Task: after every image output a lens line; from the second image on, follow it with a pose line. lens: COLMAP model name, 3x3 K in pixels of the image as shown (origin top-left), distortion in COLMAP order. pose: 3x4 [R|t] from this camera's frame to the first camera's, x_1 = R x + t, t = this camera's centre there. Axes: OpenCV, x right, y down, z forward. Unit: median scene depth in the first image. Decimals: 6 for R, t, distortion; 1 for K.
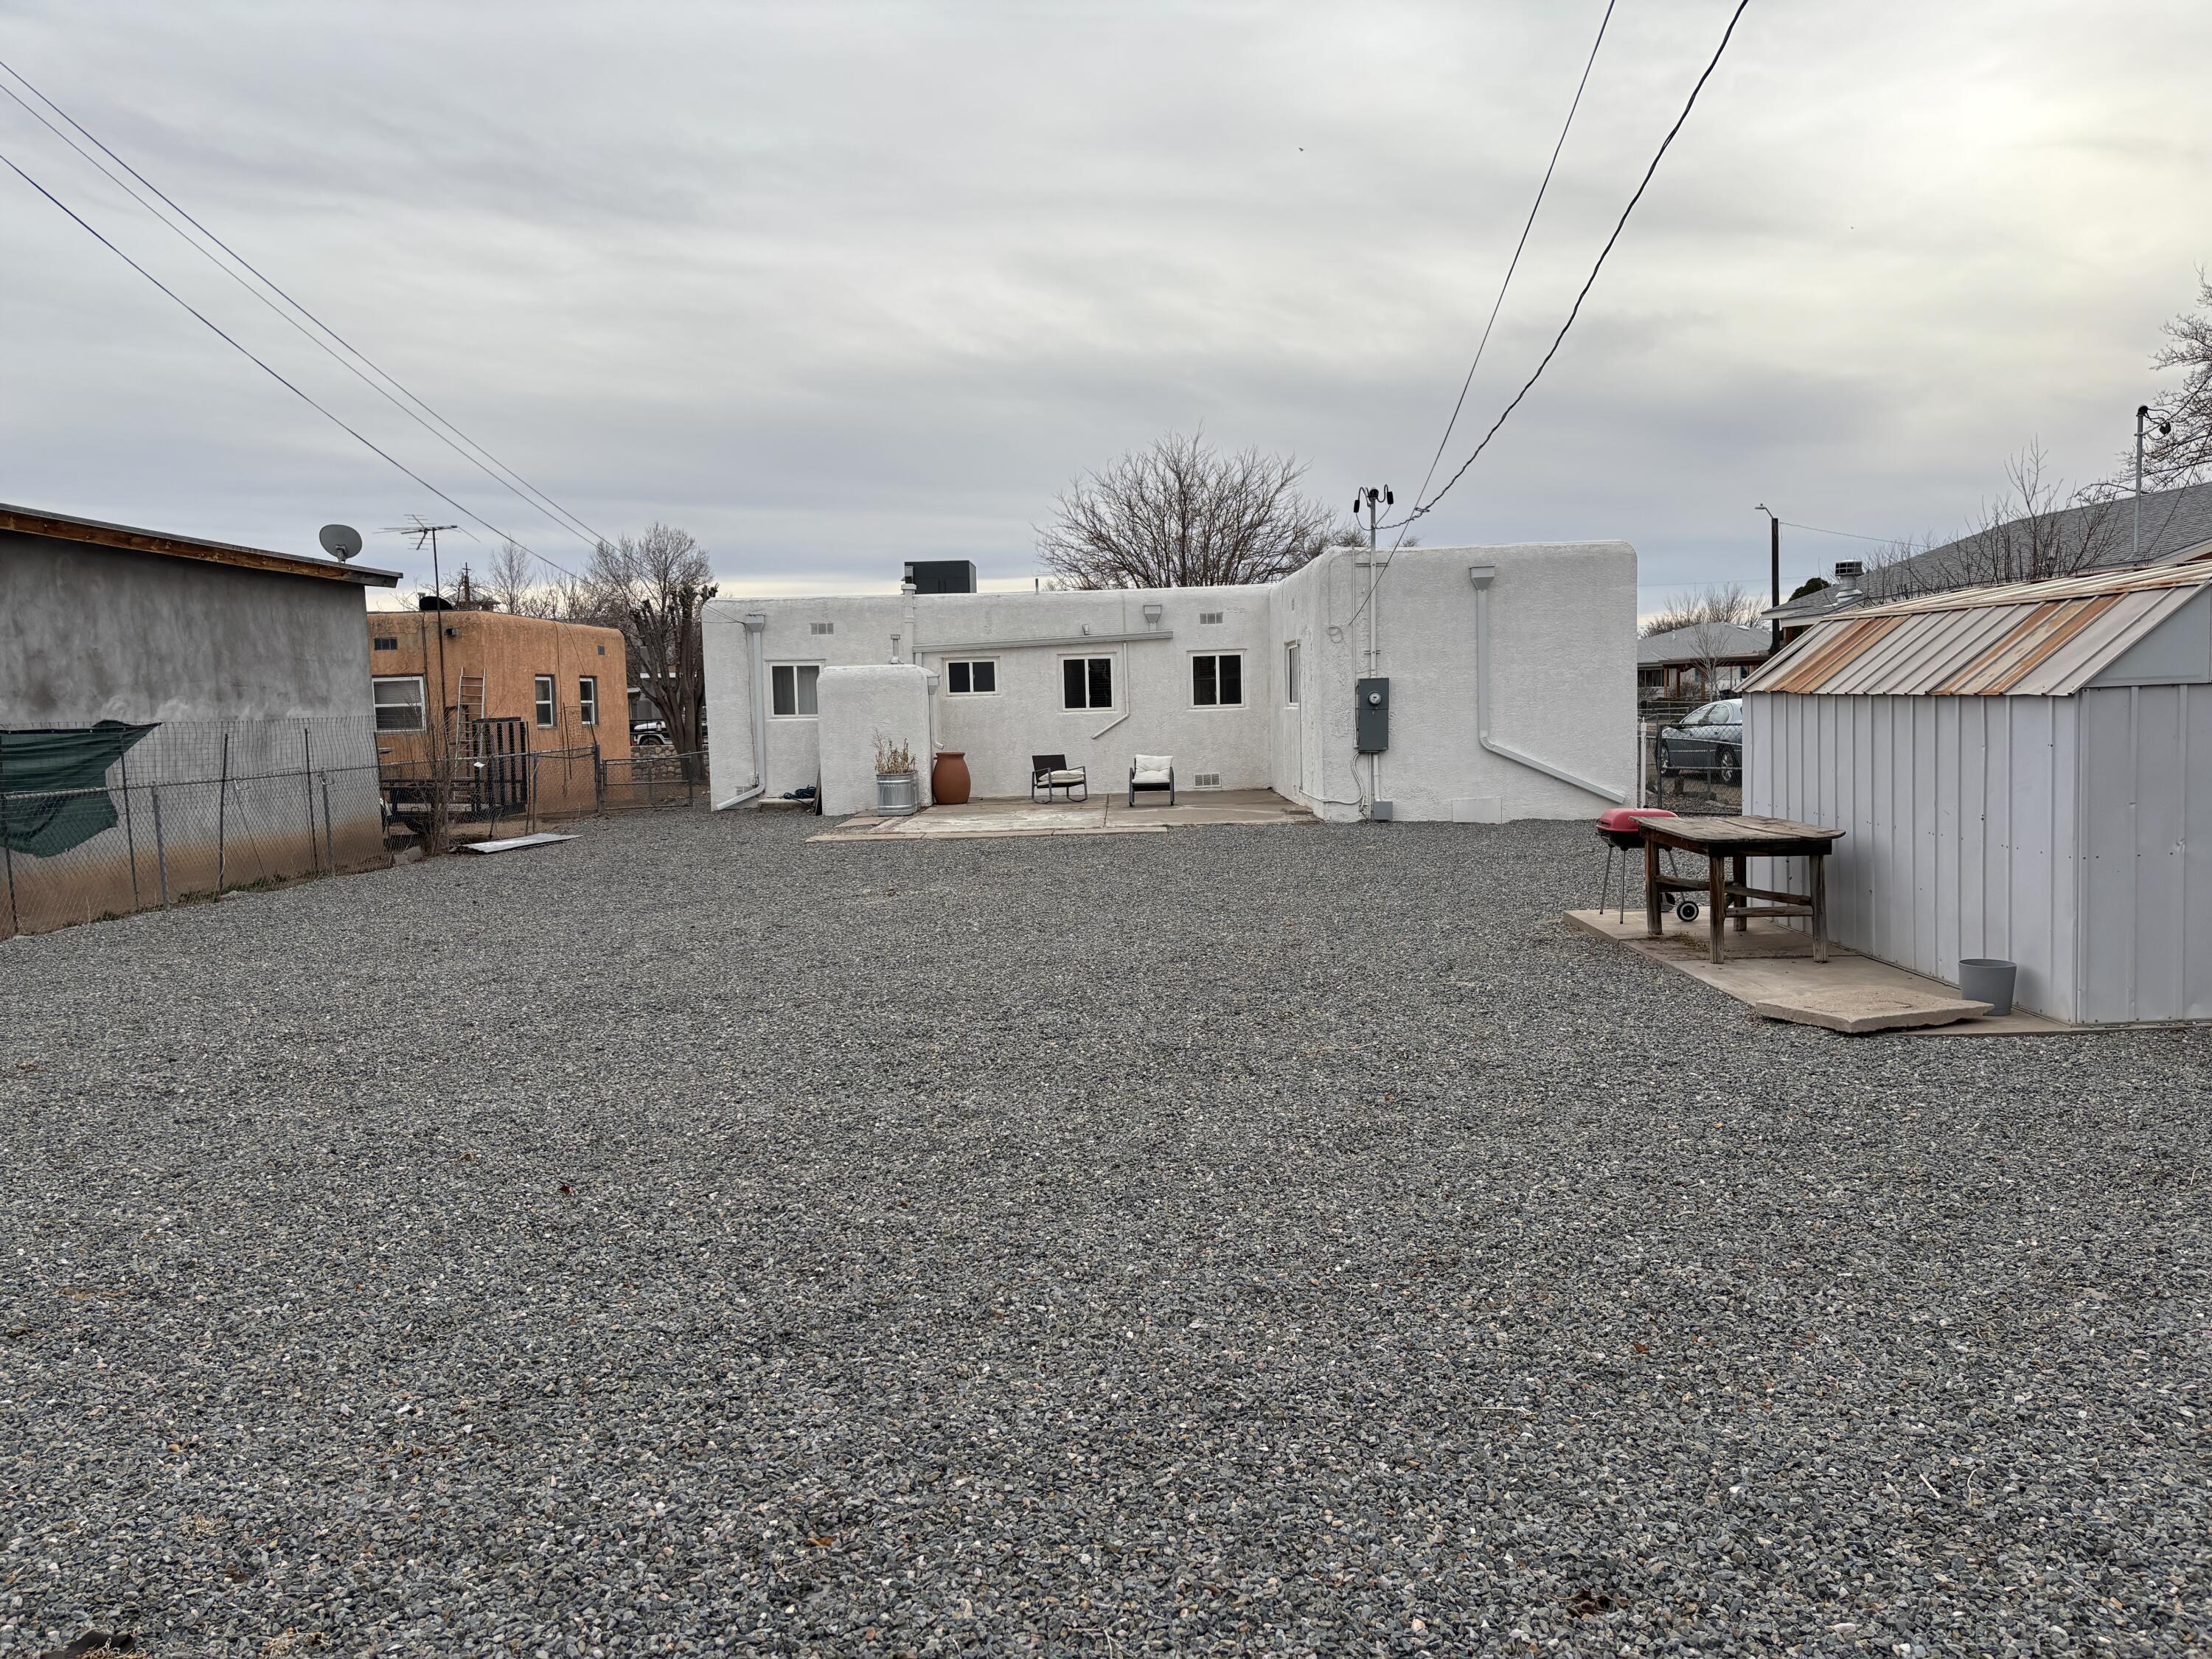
lens RADIAL K [[1717.3, 0, 1106.0], [0, 1717.3, 829.5], [0, 0, 1]] dist [0.144967, -0.175611]
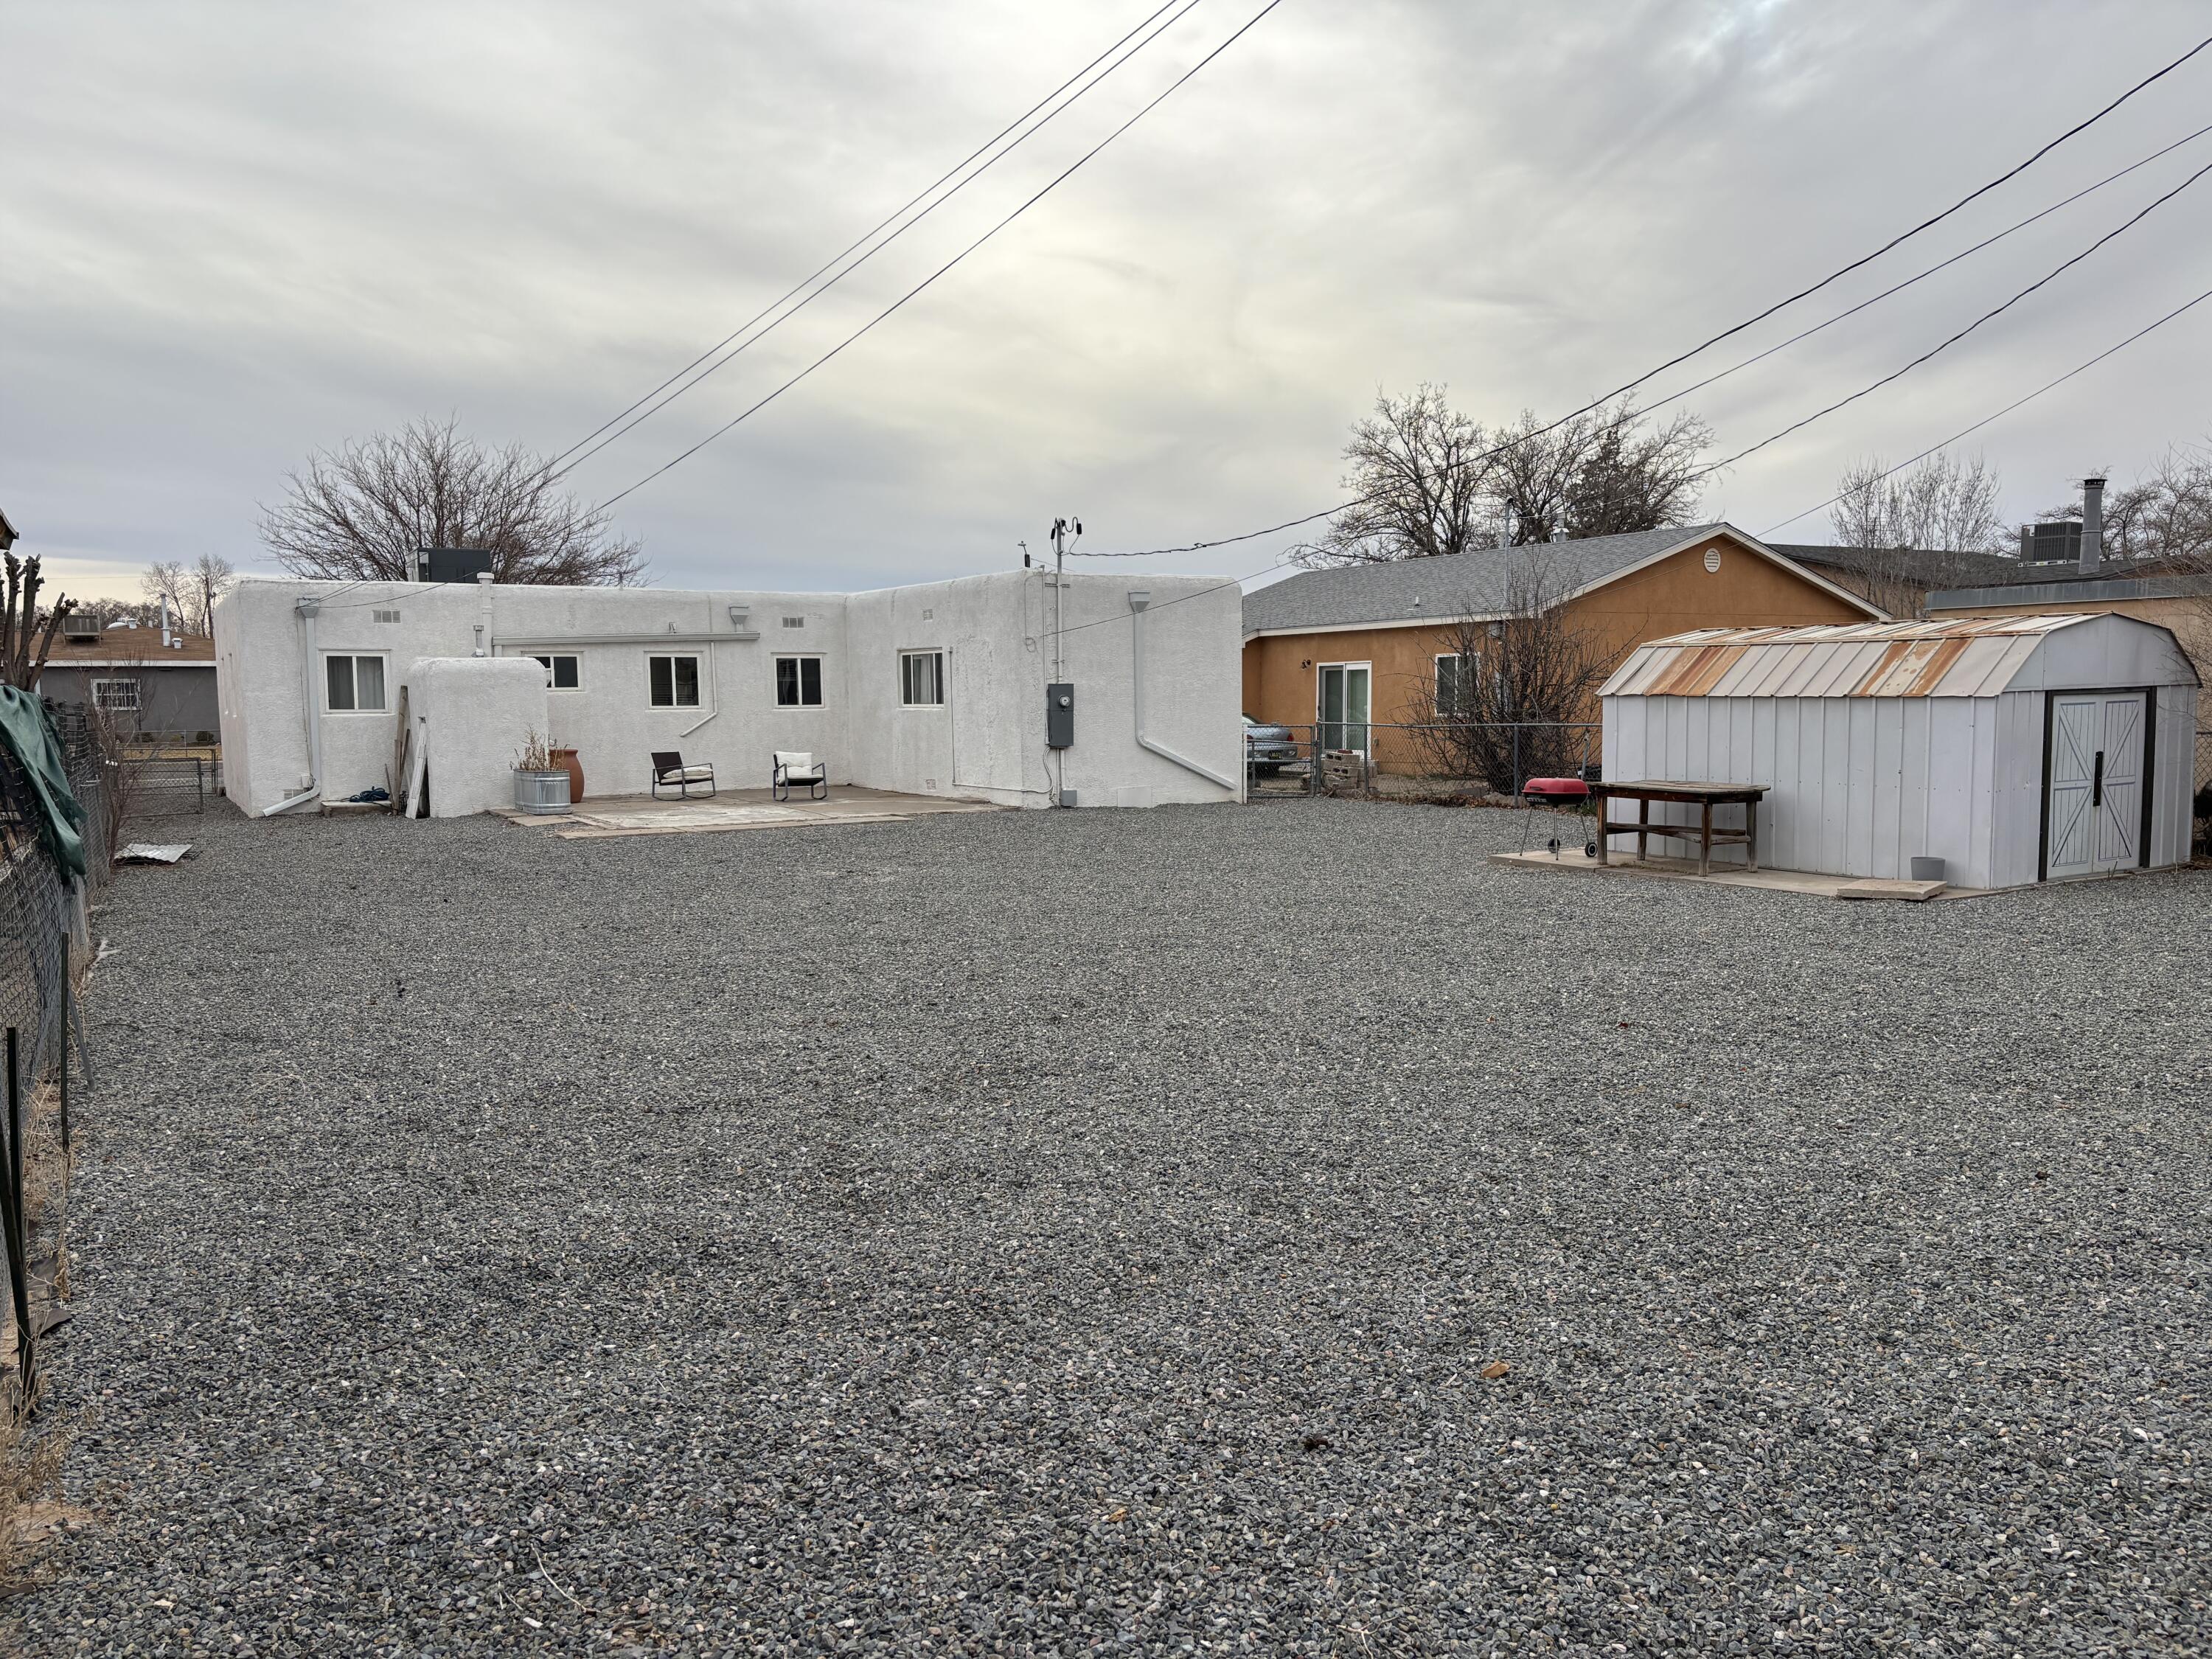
lens RADIAL K [[1694.5, 0, 1219.1], [0, 1694.5, 853.5], [0, 0, 1]] dist [0.028783, -0.173365]
pose [[0.815709, -0.033742, 0.577477, -0.342881], [0.029640, 0.999424, 0.016529, 0.008582], [-0.577702, 0.003634, 0.816240, 0.012194]]
